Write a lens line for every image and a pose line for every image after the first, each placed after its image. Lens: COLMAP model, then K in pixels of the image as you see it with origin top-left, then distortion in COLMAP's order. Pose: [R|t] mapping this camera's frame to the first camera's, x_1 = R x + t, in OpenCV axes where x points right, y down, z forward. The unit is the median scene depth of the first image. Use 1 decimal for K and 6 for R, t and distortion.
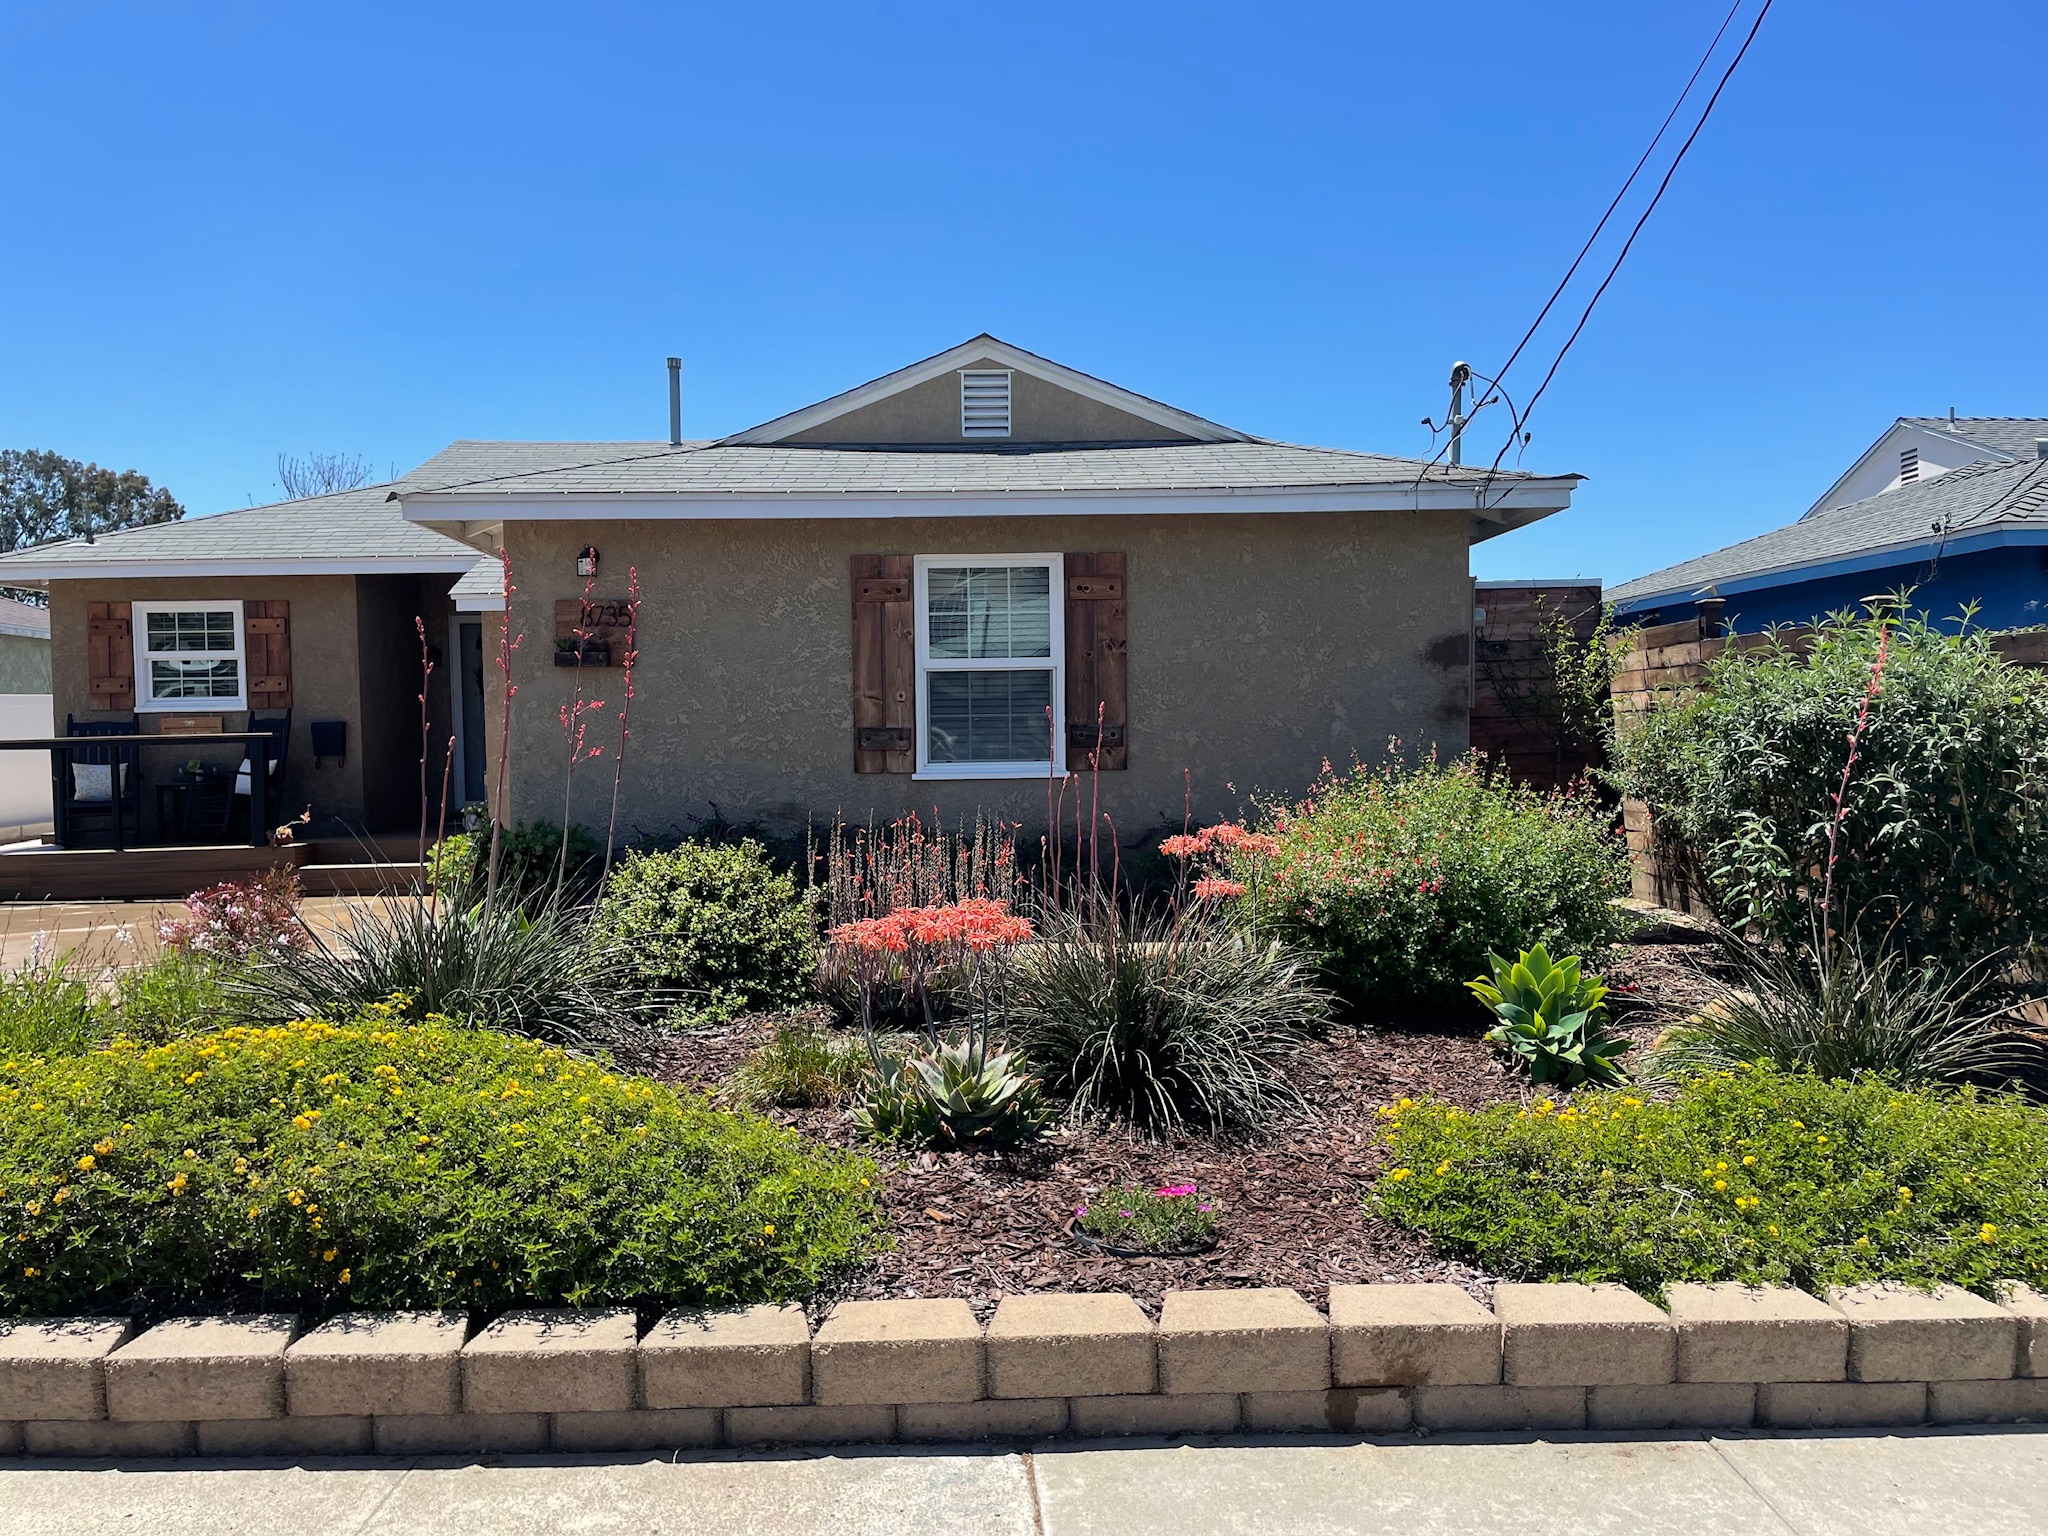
lens RADIAL K [[1525.8, 0, 1025.8], [0, 1525.8, 780.5], [0, 0, 1]] dist [0.100203, -0.134817]
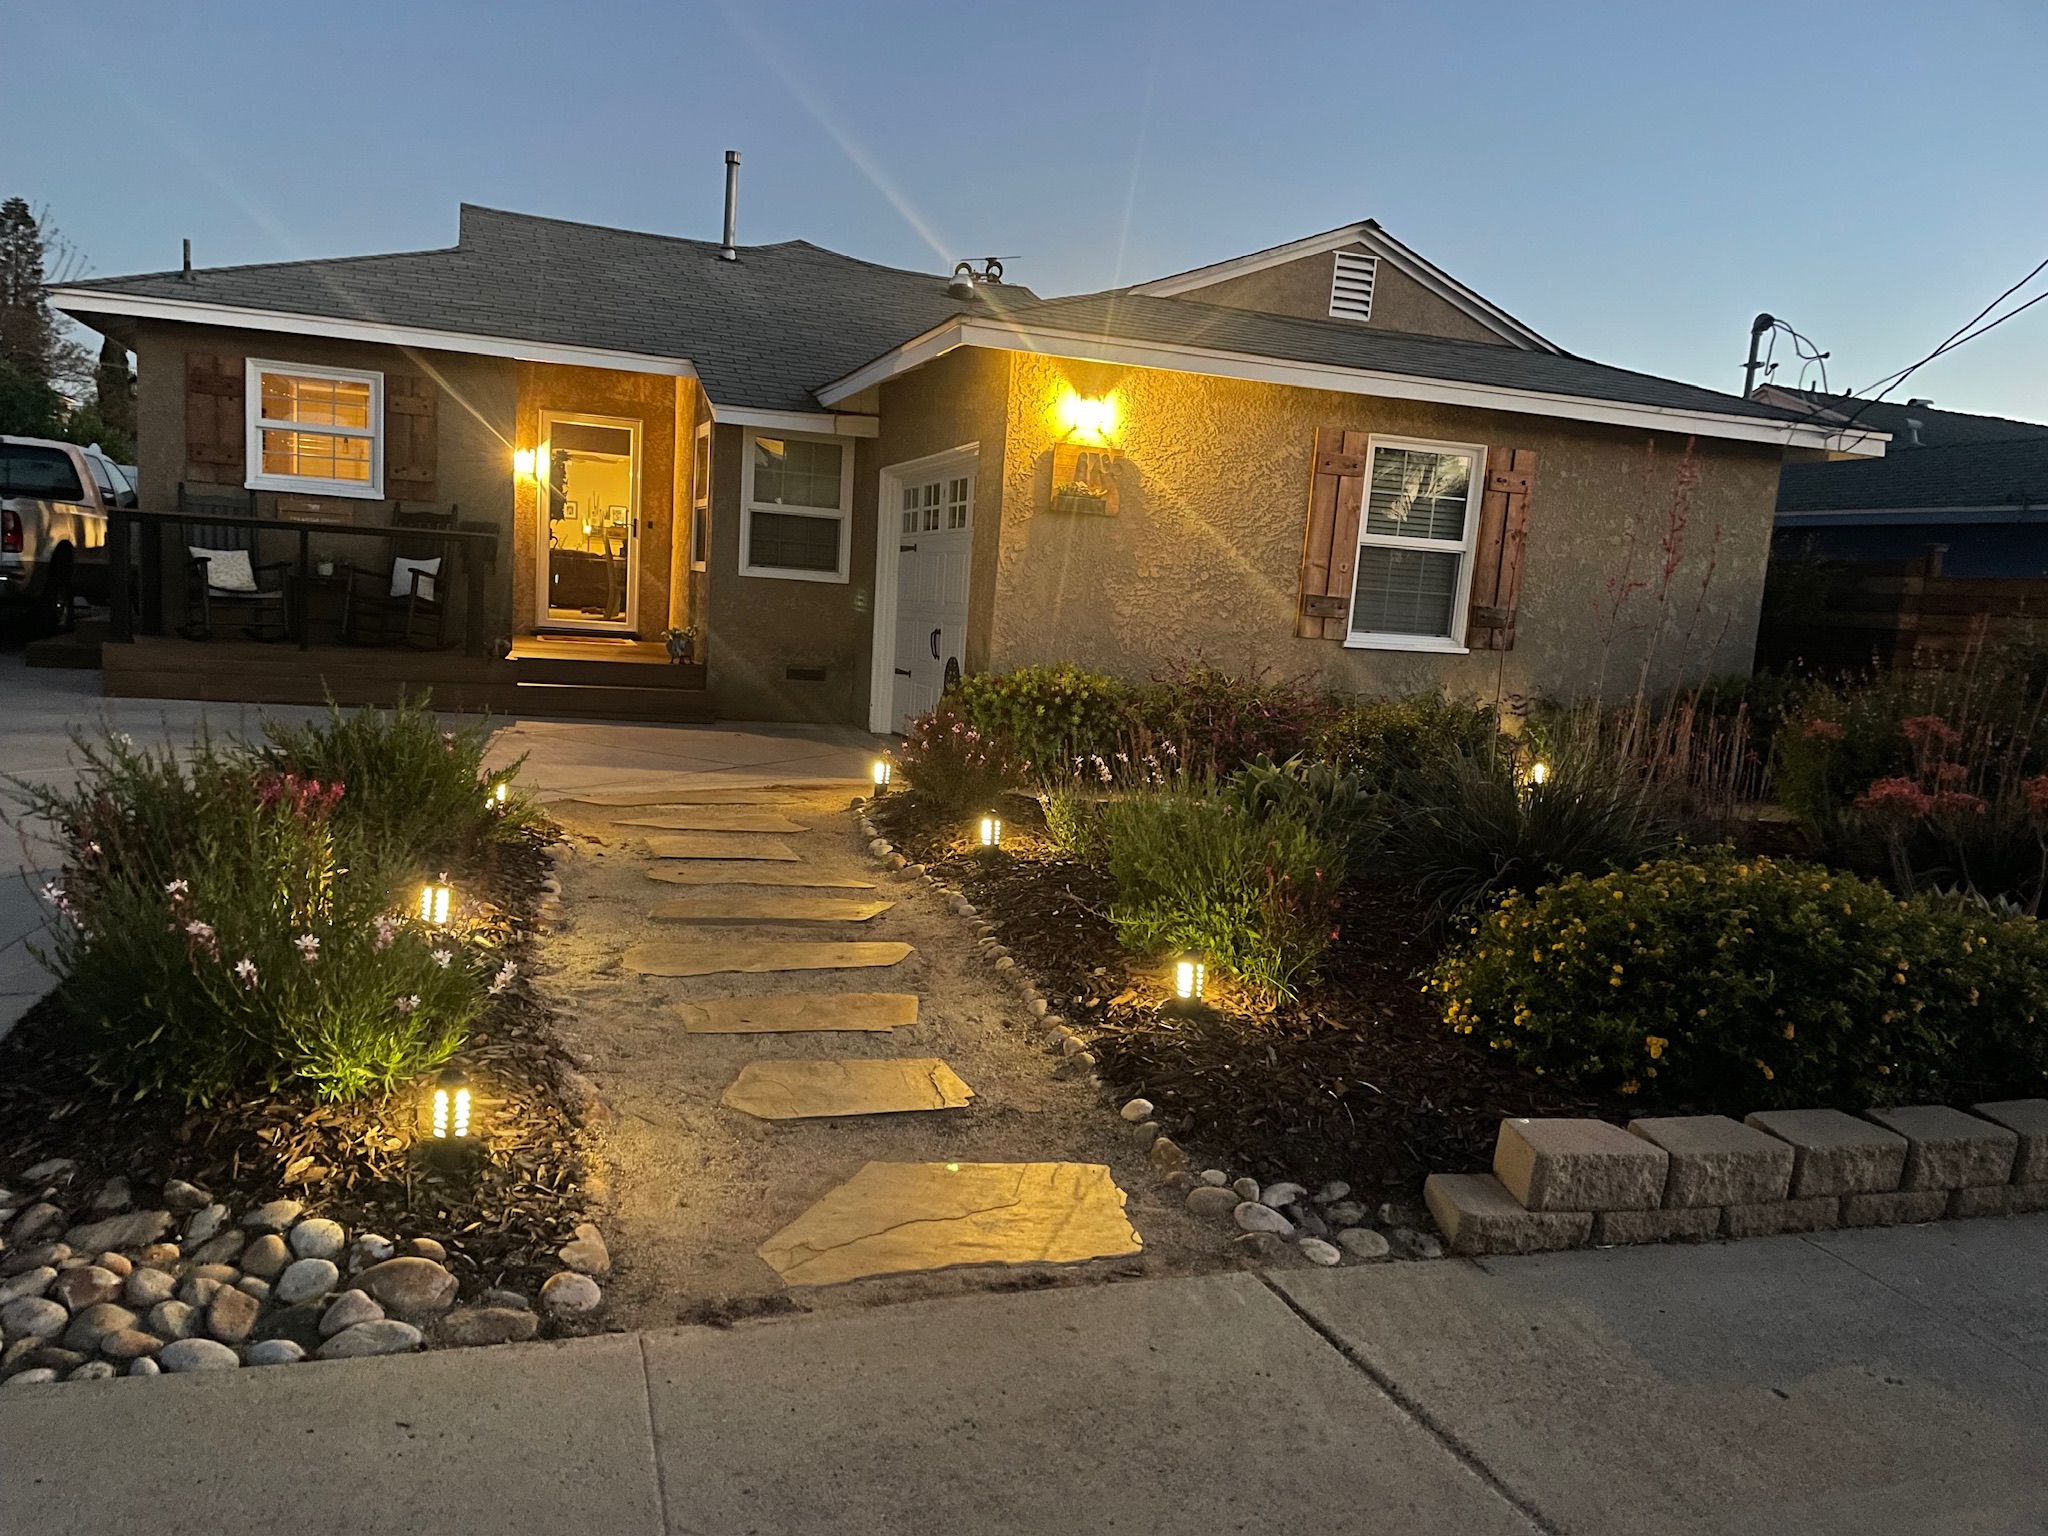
lens RADIAL K [[1517.6, 0, 1013.5], [0, 1517.6, 795.8], [0, 0, 1]] dist [0.106796, -0.139981]
pose [[0.947484, 0.039816, 0.317315, -0.627717], [-0.073683, 0.992703, 0.095450, 0.018263], [-0.311199, -0.113818, 0.943504, 0.046427]]
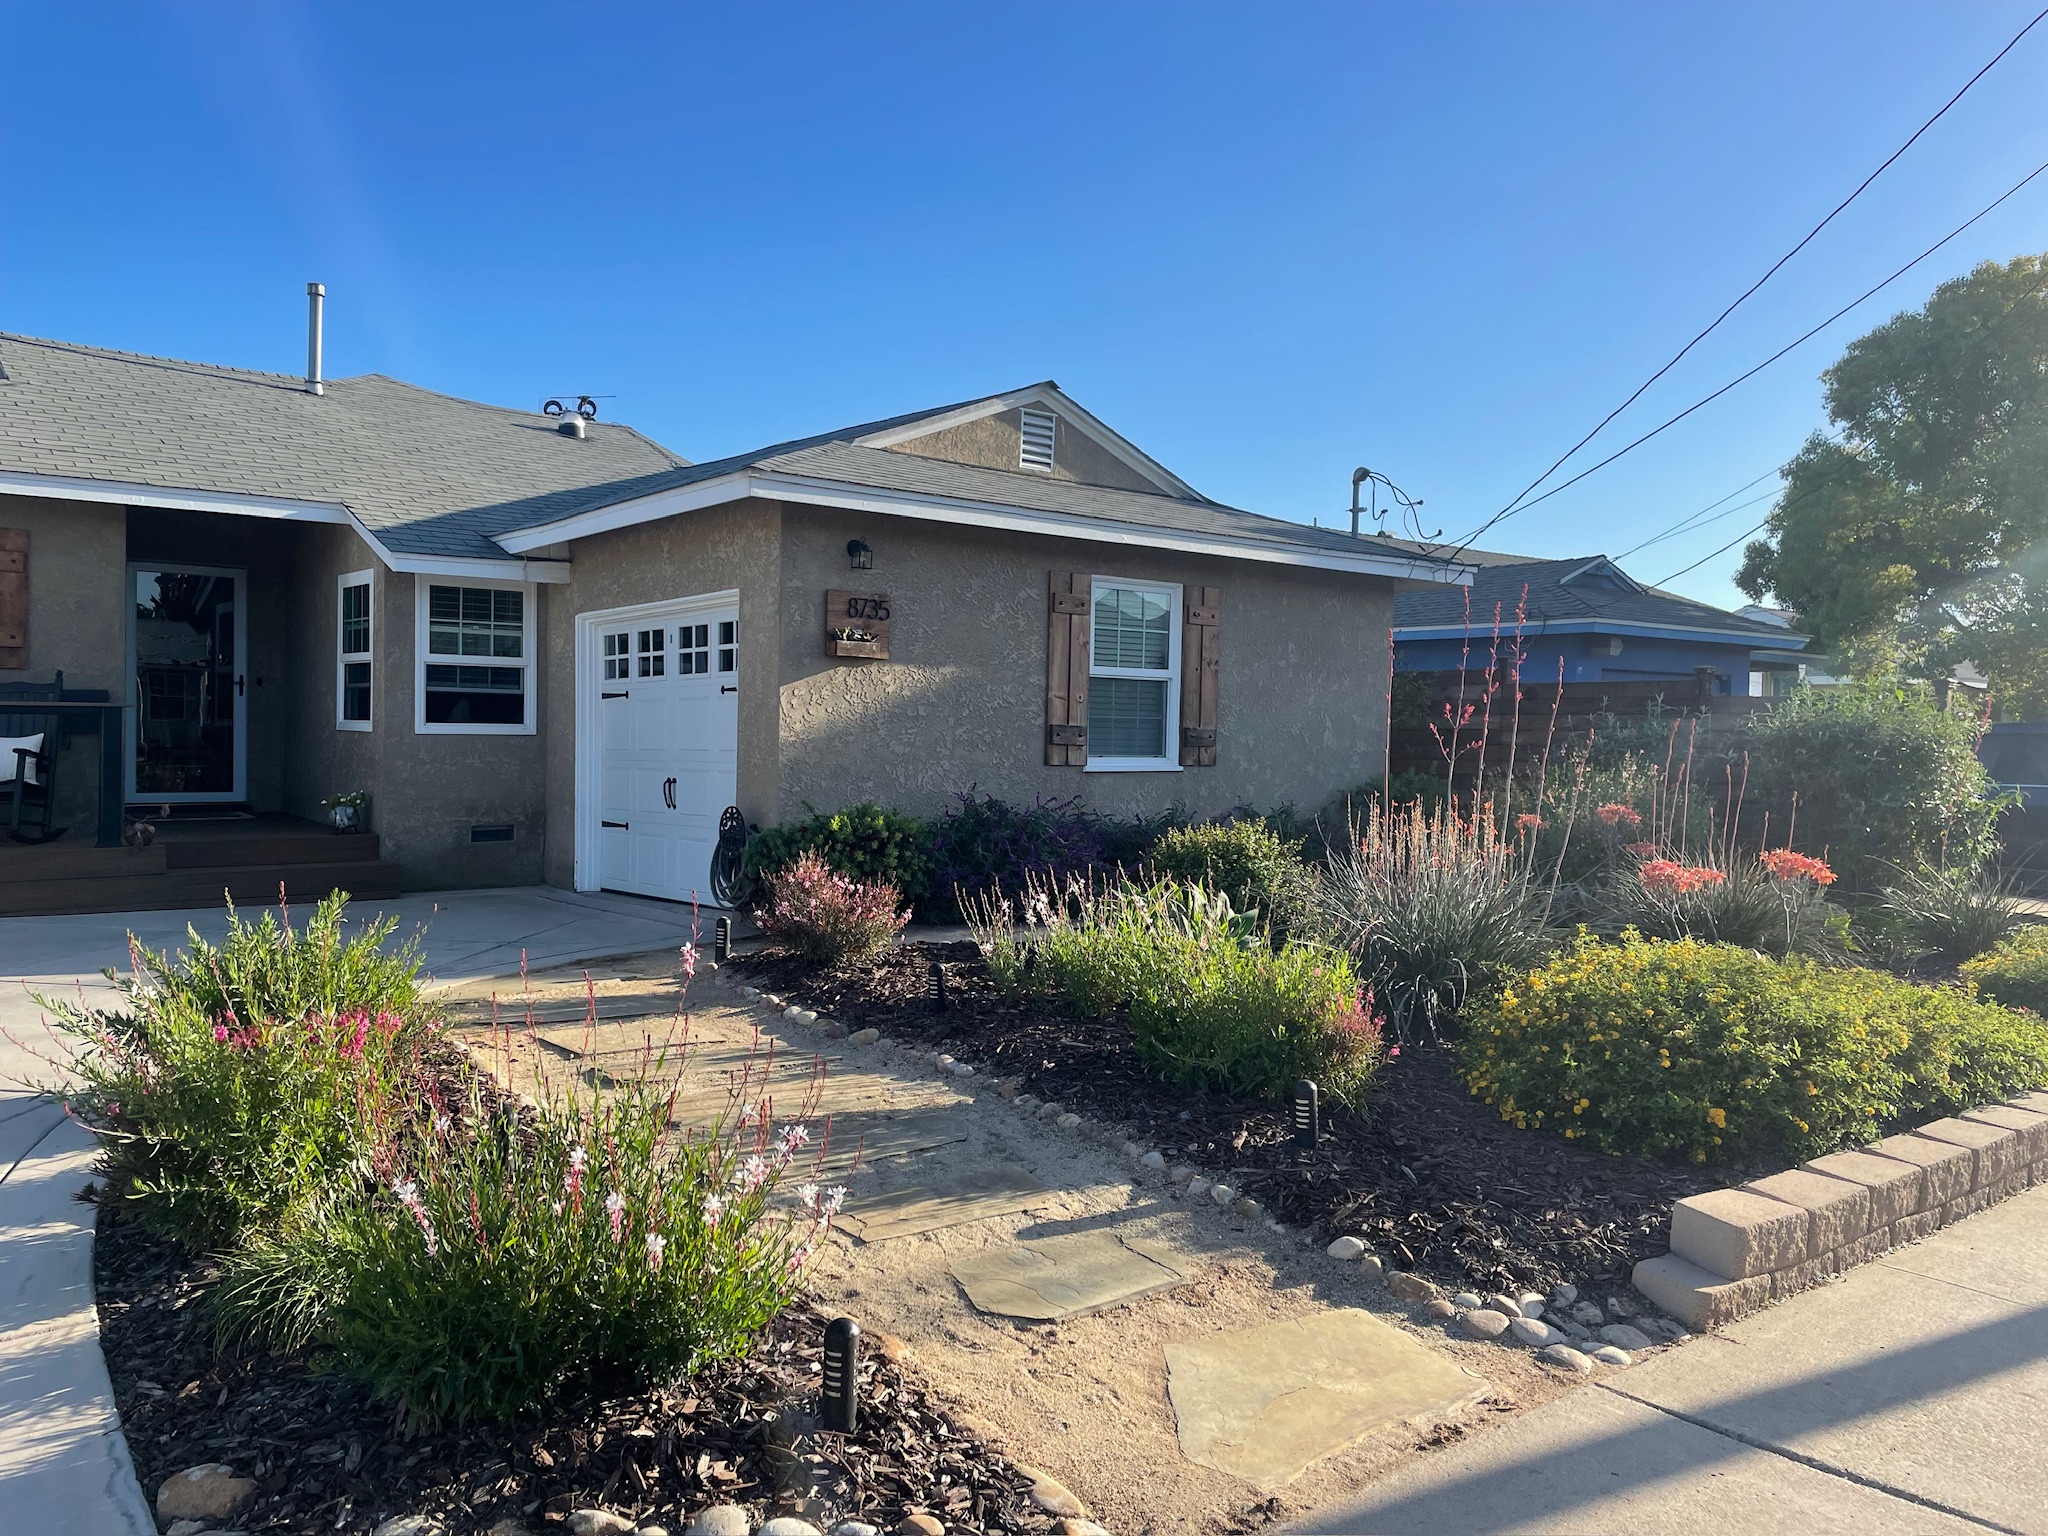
lens RADIAL K [[1522.1, 0, 1006.6], [0, 1522.1, 760.7], [0, 0, 1]] dist [0.101306, -0.127442]
pose [[0.792736, 0.017509, 0.609313, -0.807534], [-0.008320, 0.999805, -0.017906, 0.012214], [-0.609508, 0.009125, 0.792728, 0.135896]]
